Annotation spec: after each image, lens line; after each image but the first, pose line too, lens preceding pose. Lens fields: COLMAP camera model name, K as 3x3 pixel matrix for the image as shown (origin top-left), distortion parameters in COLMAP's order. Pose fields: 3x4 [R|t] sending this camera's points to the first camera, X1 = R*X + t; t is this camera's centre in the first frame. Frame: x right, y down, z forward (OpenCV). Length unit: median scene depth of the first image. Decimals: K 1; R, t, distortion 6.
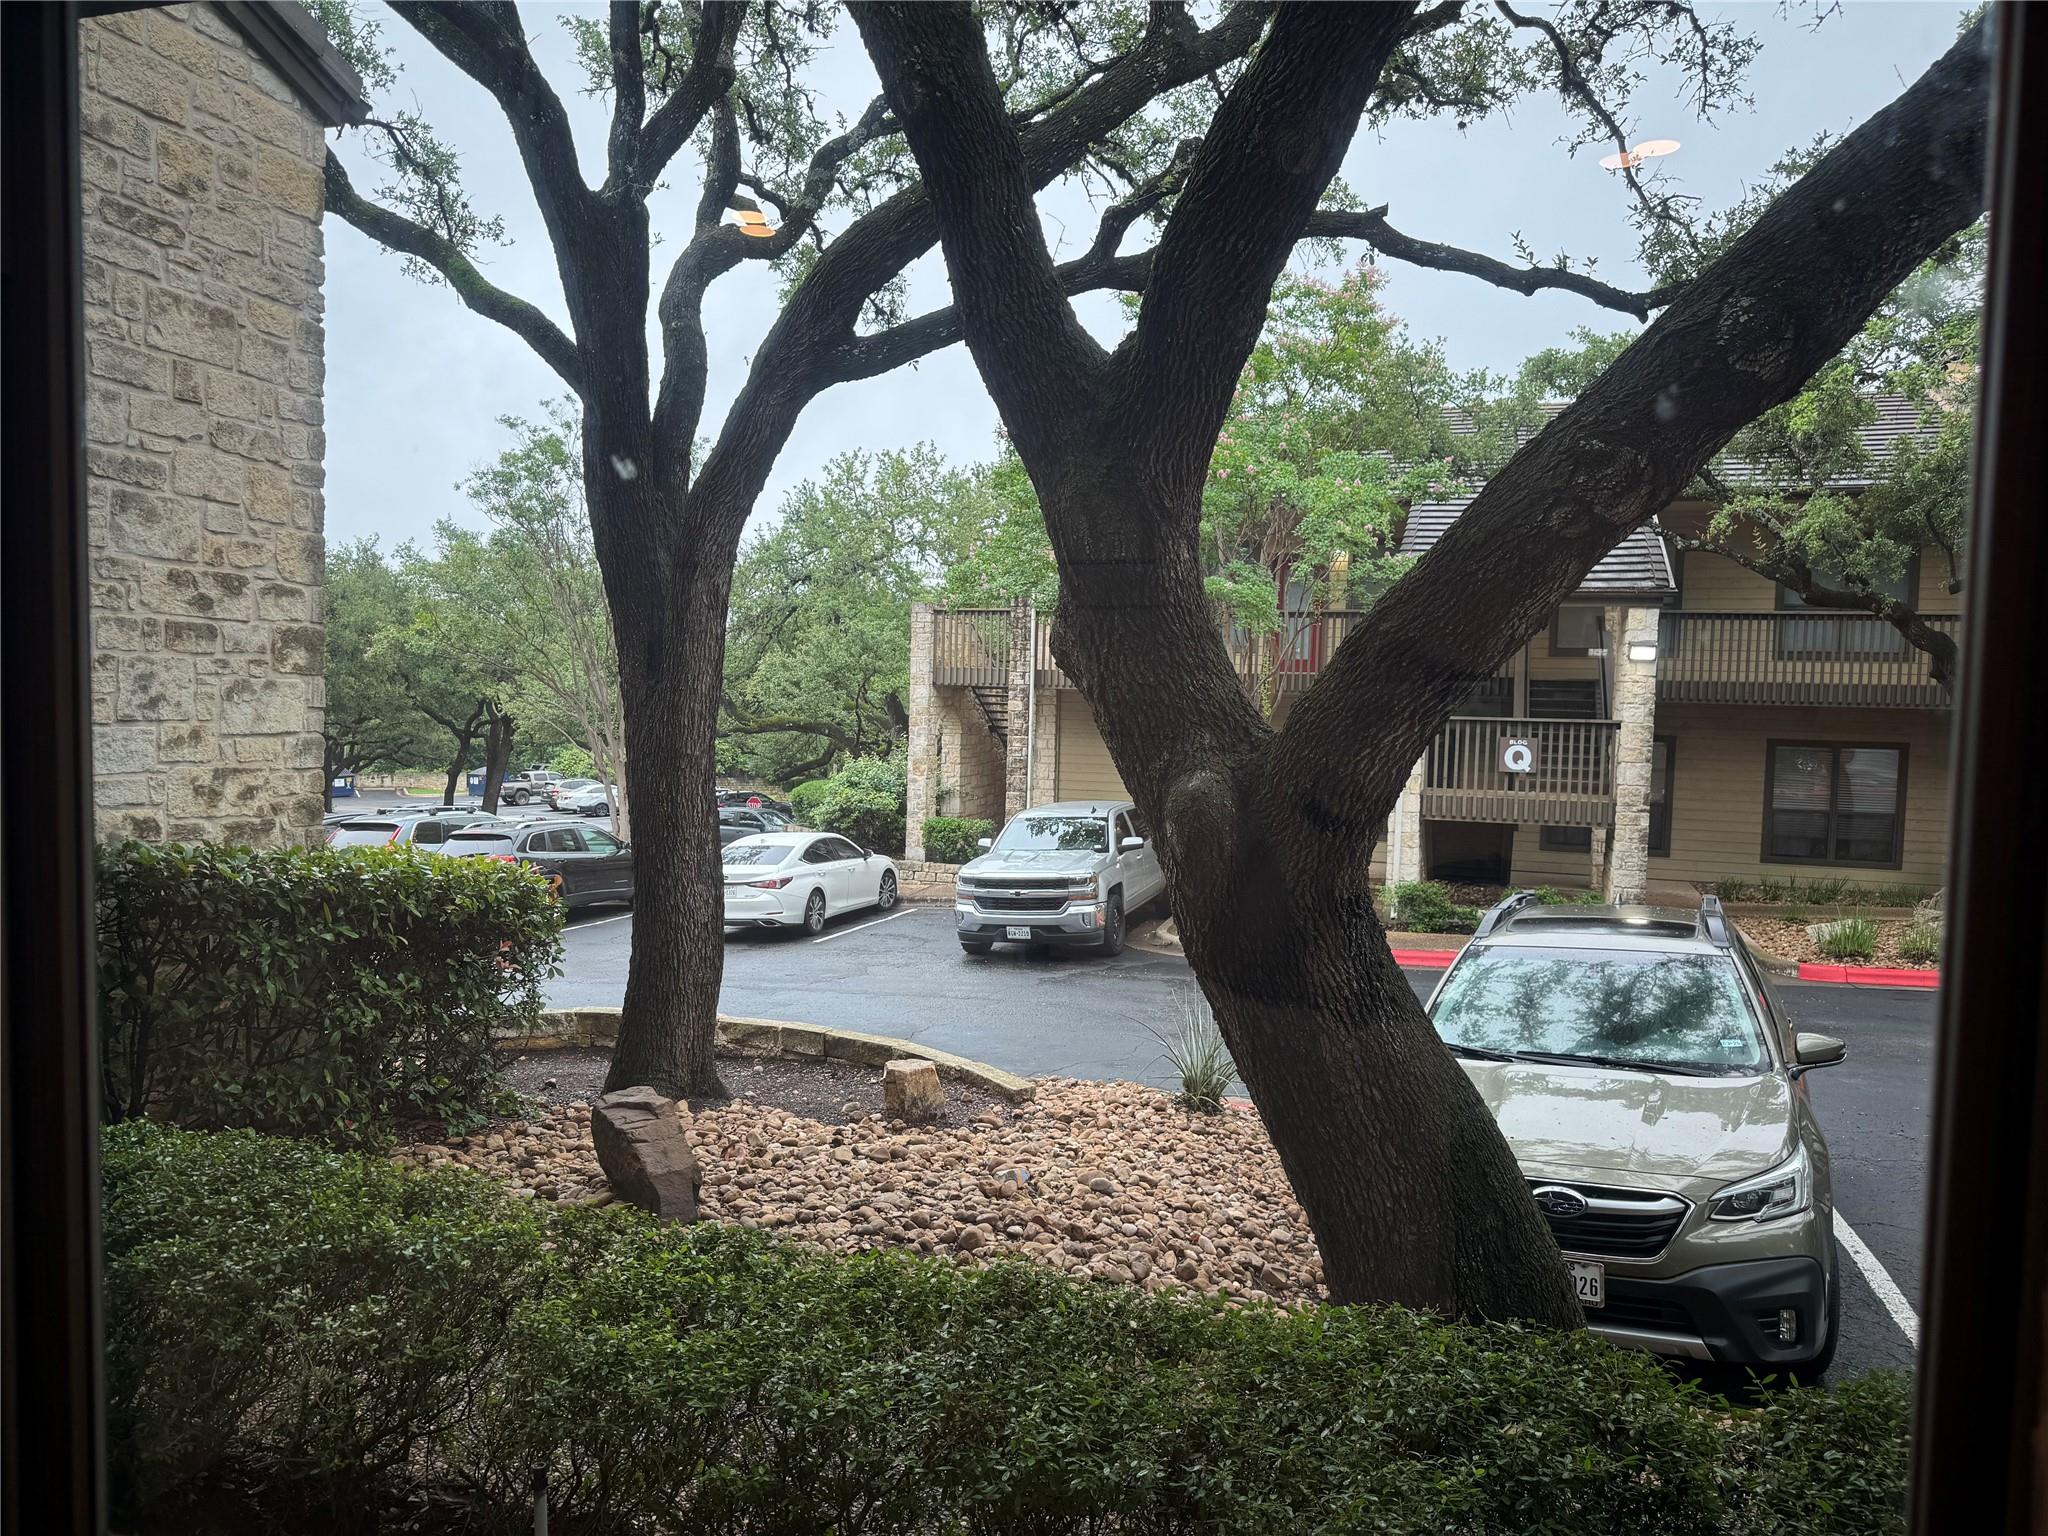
lens RADIAL K [[1419.3, 0, 1023.0], [0, 1419.3, 773.7], [0, 0, 1]] dist [0.085656, -0.072593]
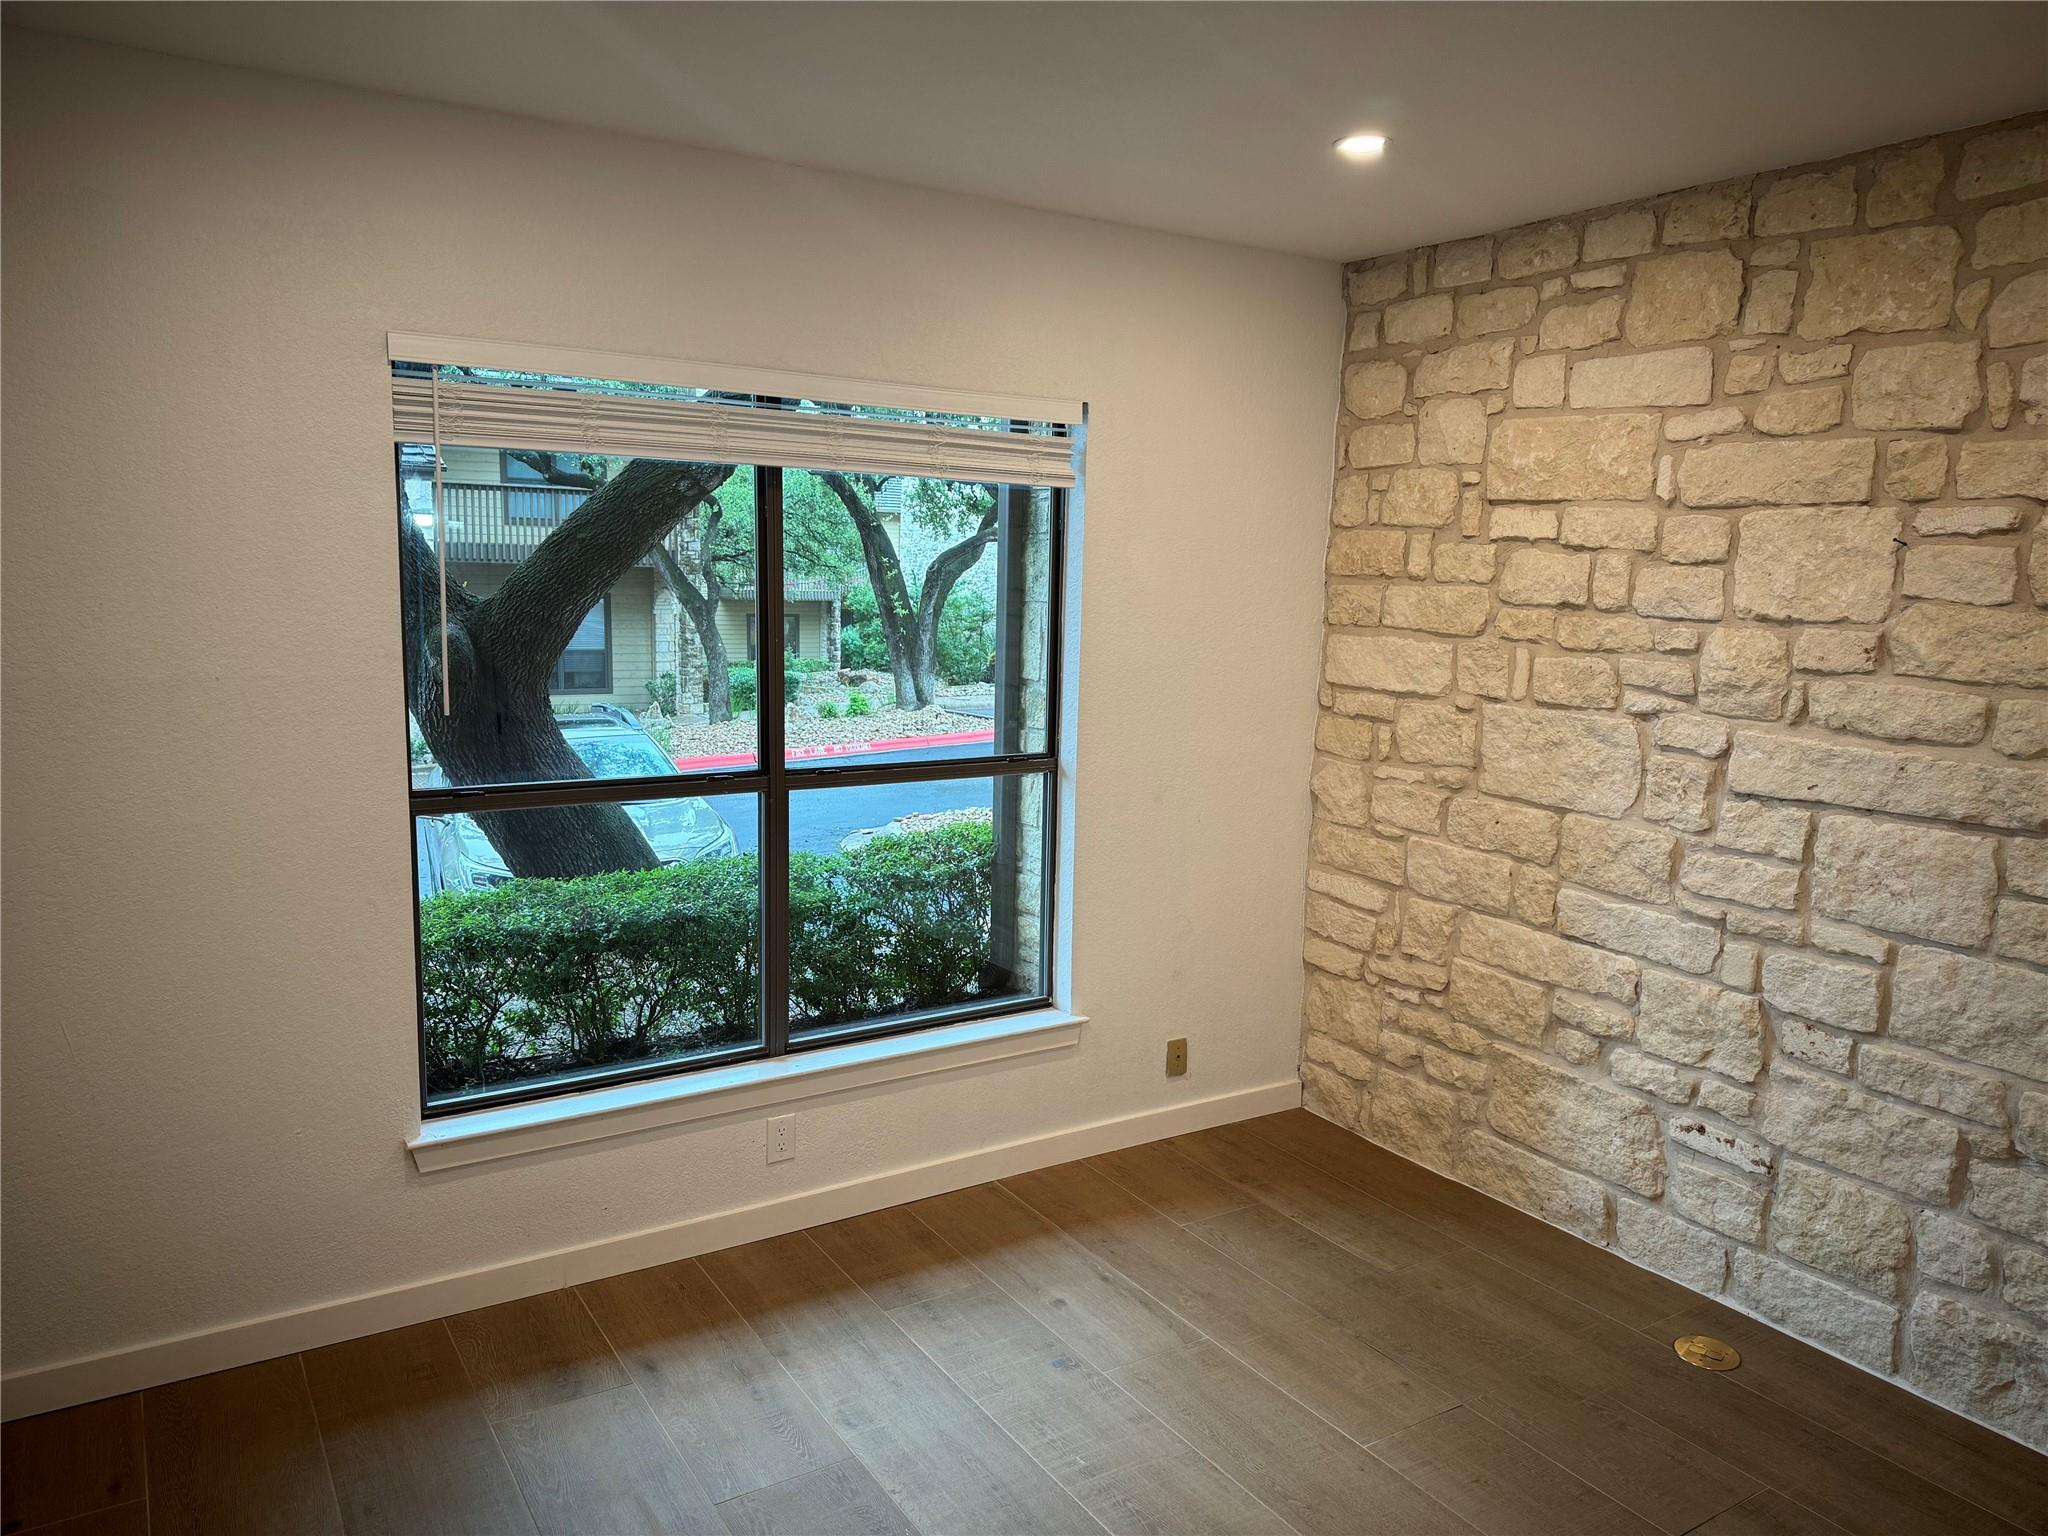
lens RADIAL K [[1438.9, 0, 1027.5], [0, 1438.9, 776.4], [0, 0, 1]] dist [0.191183, -0.412400]
pose [[0.637140, -0.118220, 0.761628, -0.177883], [0.040922, 0.991962, 0.119739, -0.000626], [-0.769661, -0.045123, 0.636856, -0.132635]]
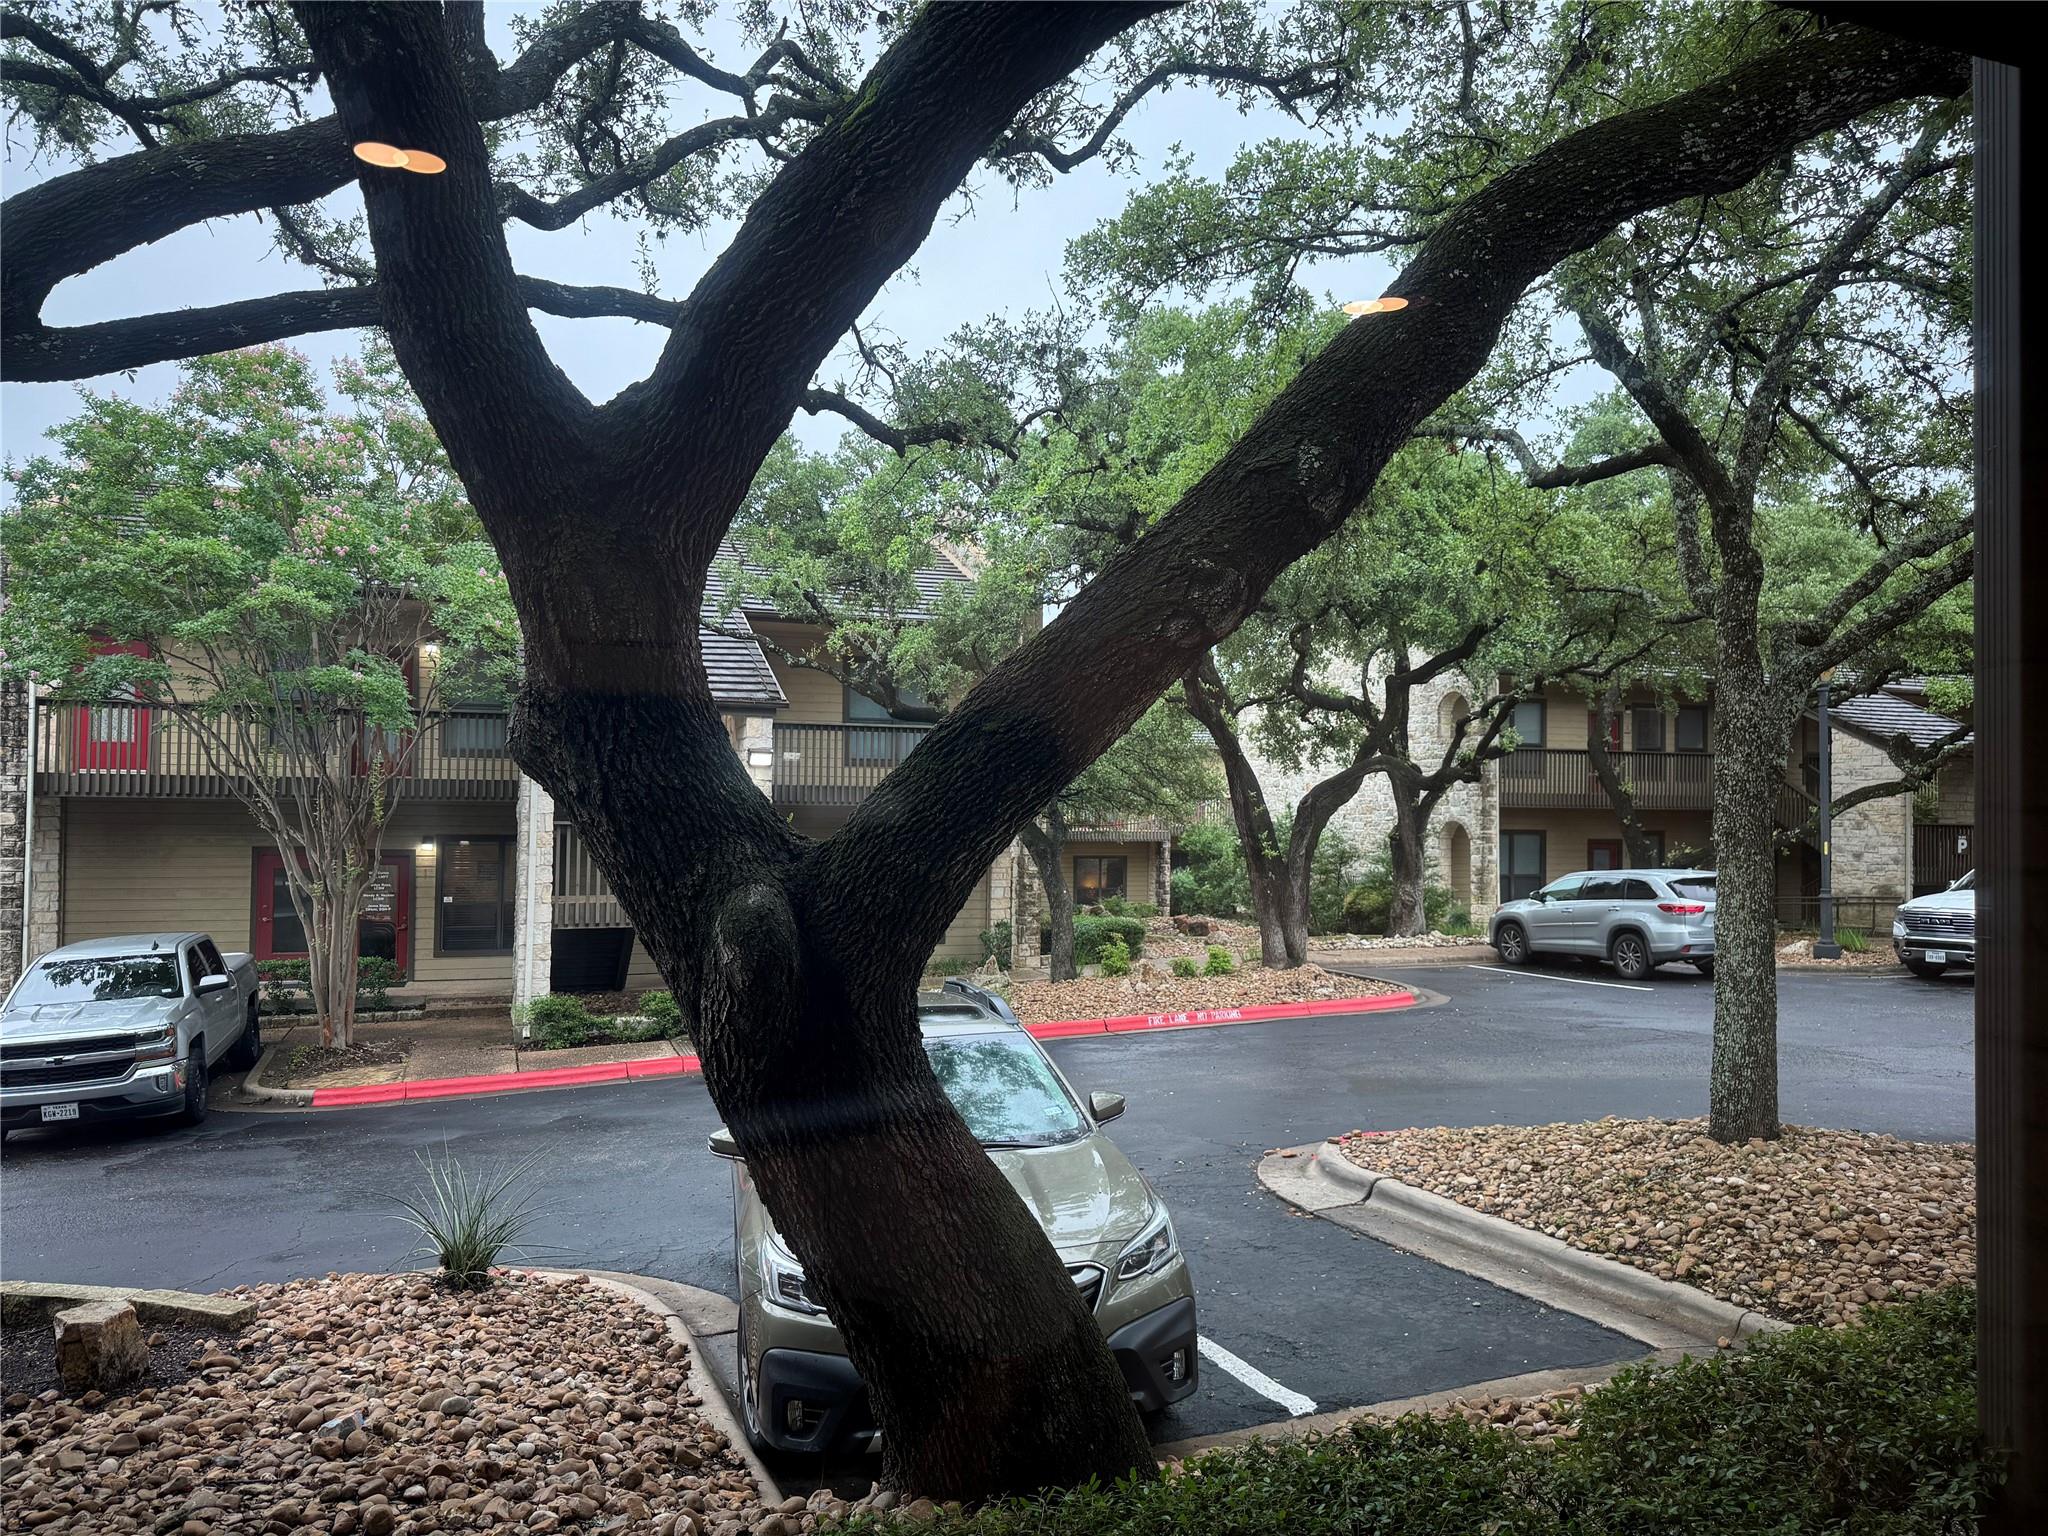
lens RADIAL K [[1431.4, 0, 1006.9], [0, 1431.4, 773.6], [0, 0, 1]] dist [0.058679, -0.066339]
pose [[0.791389, 0.000599, 0.611313, -0.072403], [0.043929, 0.997358, -0.057847, -0.003006], [-0.609733, 0.072634, 0.789272, 0.048636]]
